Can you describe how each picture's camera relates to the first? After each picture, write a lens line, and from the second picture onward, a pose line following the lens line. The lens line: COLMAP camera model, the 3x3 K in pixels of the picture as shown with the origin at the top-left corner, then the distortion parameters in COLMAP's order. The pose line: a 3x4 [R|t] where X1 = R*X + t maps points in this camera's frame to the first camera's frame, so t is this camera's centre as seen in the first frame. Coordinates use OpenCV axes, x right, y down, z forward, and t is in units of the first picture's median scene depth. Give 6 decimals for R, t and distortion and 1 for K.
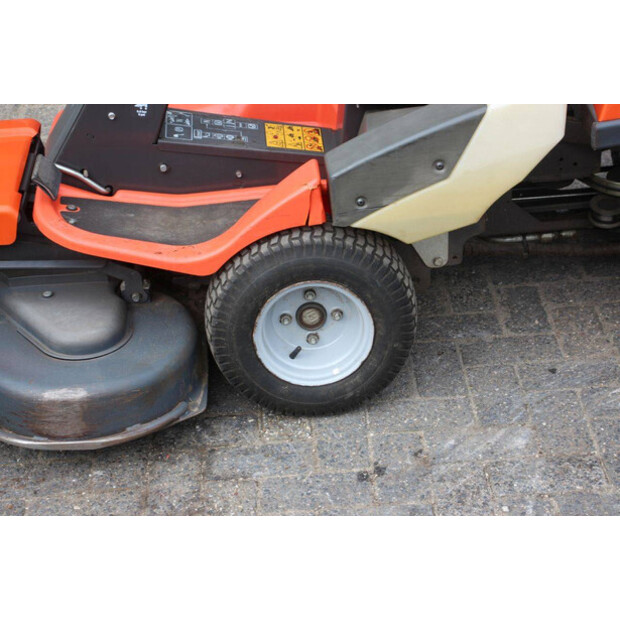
lens RADIAL K [[1539.6, 0, 310.0], [0, 1539.6, 310.0], [0, 0, 1]] dist [0.607840, 0.525792]
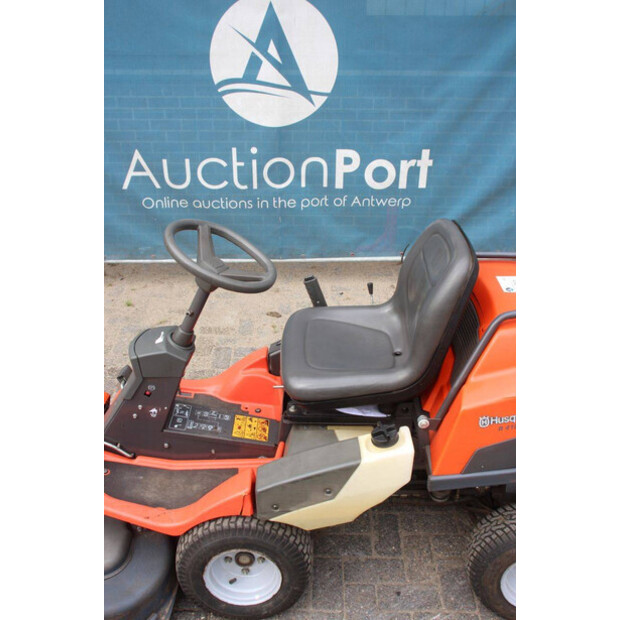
lens RADIAL K [[634.4, 0, 310.0], [0, 634.4, 310.0], [0, 0, 1]] dist [0.015127, 0.012503]
pose [[0.995102, 0.084429, -0.051411, 0.078183], [-0.084222, 0.996428, 0.006177, -0.256014], [0.051749, -0.001817, 0.998658, 0.363998]]
